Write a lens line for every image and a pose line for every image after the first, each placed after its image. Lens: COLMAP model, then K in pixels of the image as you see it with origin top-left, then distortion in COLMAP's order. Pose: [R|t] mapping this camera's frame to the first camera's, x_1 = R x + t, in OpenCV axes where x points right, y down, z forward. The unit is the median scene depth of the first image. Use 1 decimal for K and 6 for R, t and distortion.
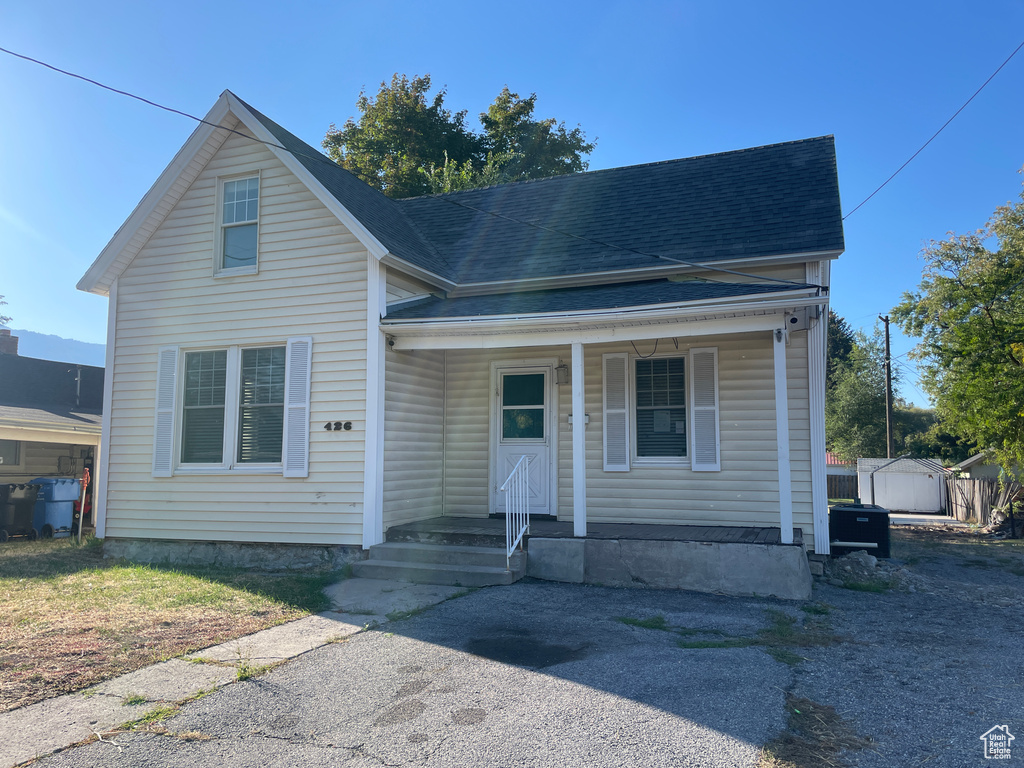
lens RADIAL K [[783.4, 0, 538.0], [0, 783.4, 386.7], [0, 0, 1]] dist [0.064035, -0.038374]
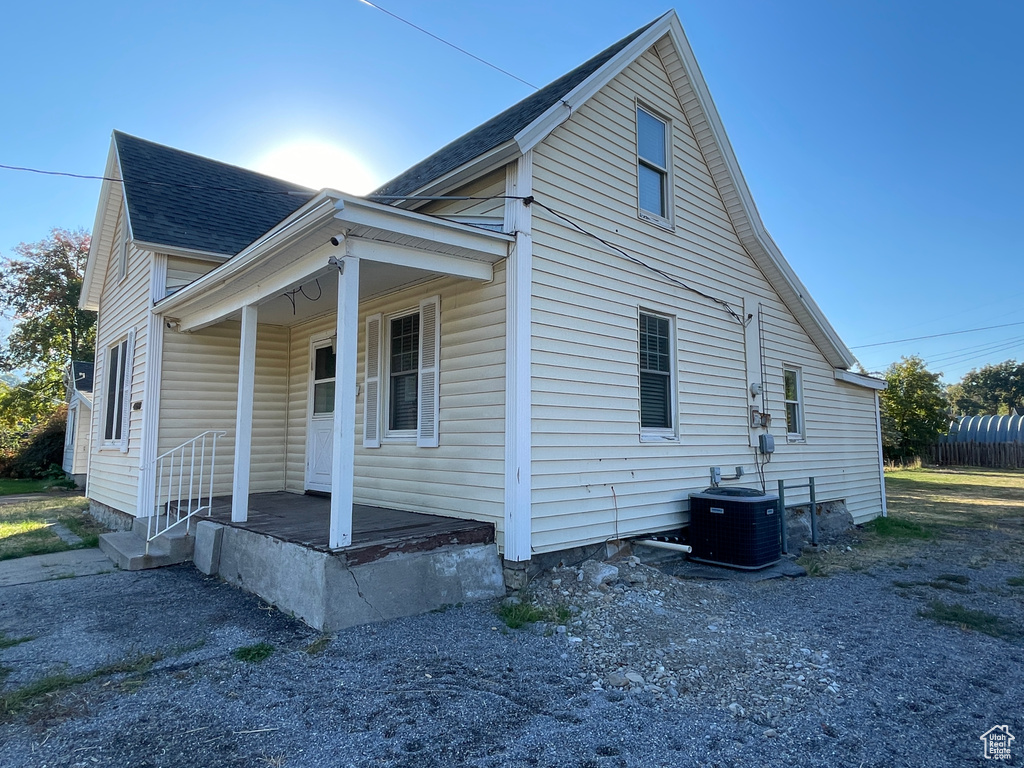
lens RADIAL K [[636.9, 0, 515.7], [0, 636.9, 377.6], [0, 0, 1]] dist [-0.011154, 0.001011]
pose [[0.881701, -0.054762, -0.468619, 0.581465], [0.058288, 0.998275, -0.006990, 0.043240], [0.468194, -0.021152, 0.883373, 0.439777]]
